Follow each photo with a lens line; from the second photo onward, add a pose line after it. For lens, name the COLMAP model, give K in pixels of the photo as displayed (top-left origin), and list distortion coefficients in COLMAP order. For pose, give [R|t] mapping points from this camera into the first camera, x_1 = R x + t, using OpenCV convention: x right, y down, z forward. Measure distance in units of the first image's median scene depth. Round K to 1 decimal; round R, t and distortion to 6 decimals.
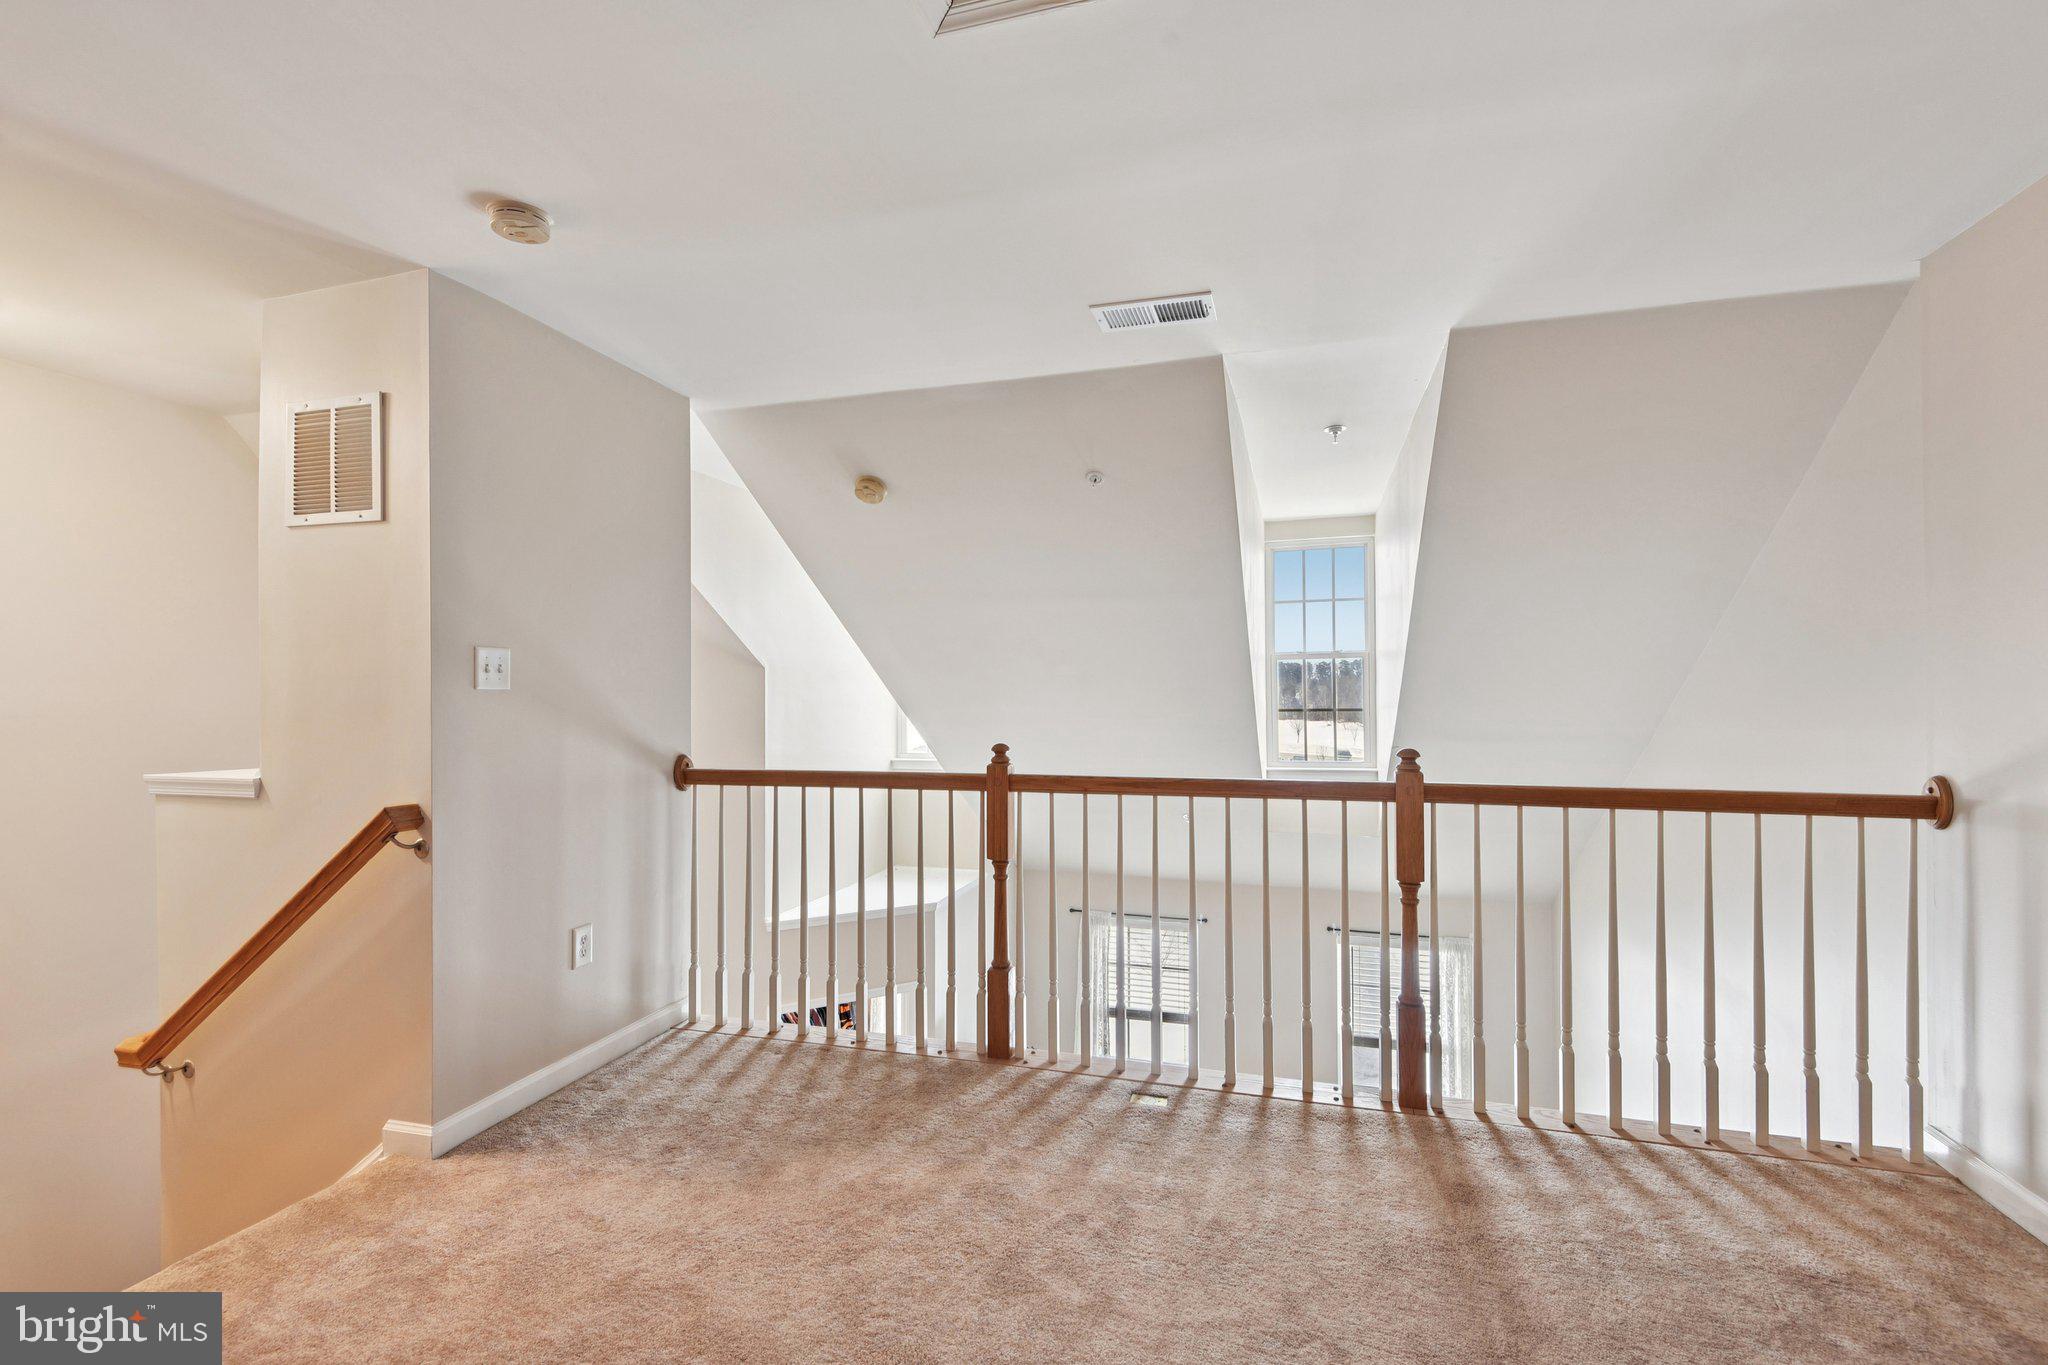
lens RADIAL K [[950.2, 0, 1034.5], [0, 950.2, 684.7], [0, 0, 1]] dist [0.023980, -0.014080]
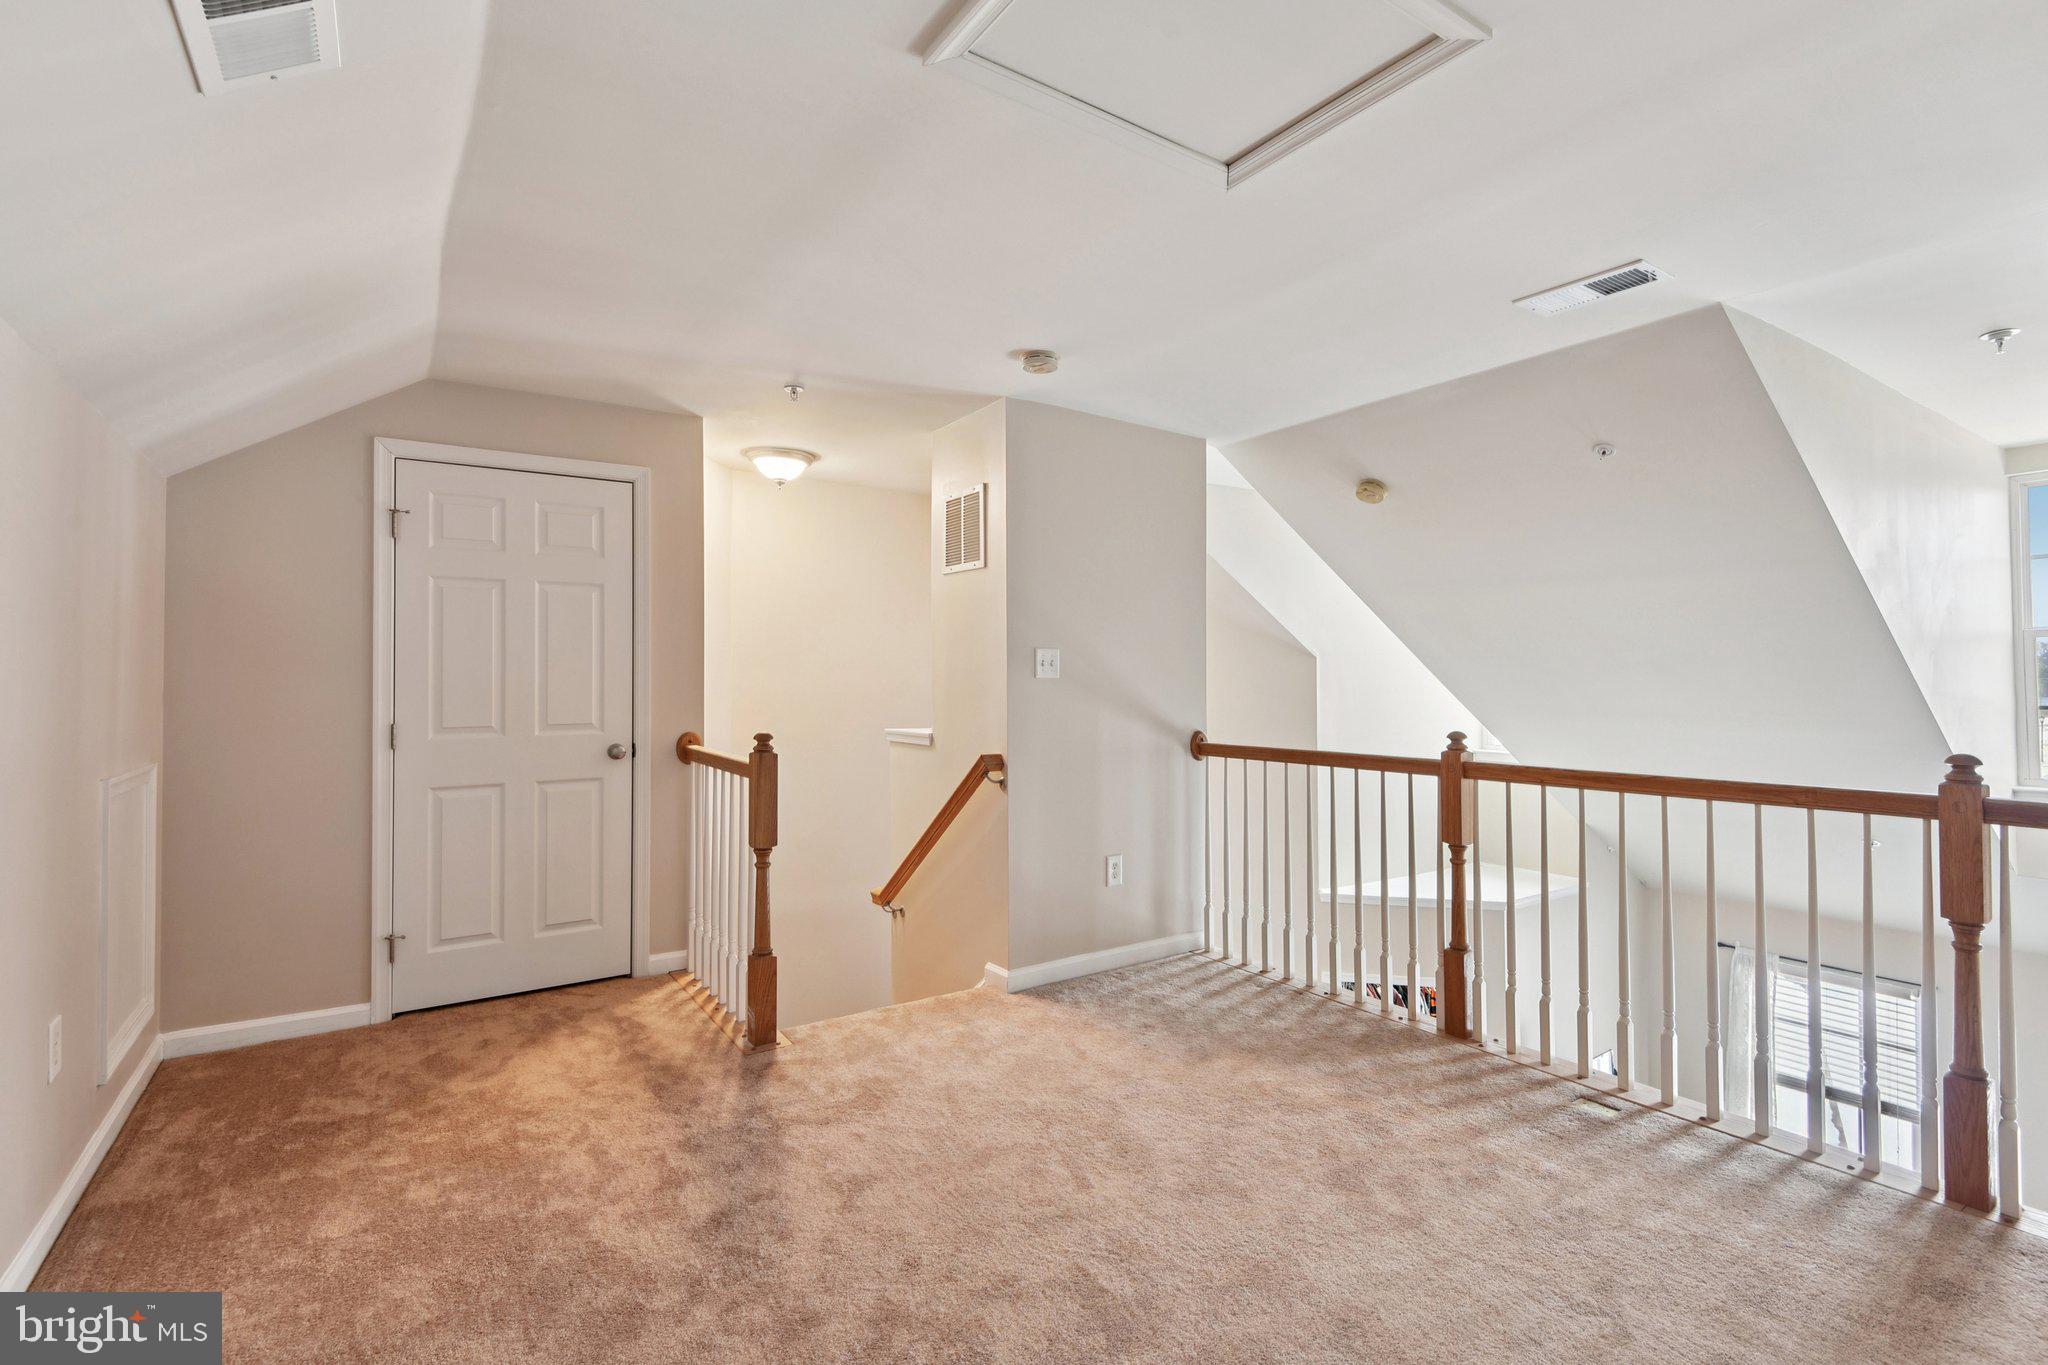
lens RADIAL K [[950.2, 0, 1005.3], [0, 950.2, 663.3], [0, 0, 1]] dist [0.023980, -0.014080]
pose [[0.767014, -0.007303, -0.641589, 0.291443], [0.002661, 0.999963, -0.008202, -0.005252], [0.641625, 0.004584, 0.767005, -0.126250]]
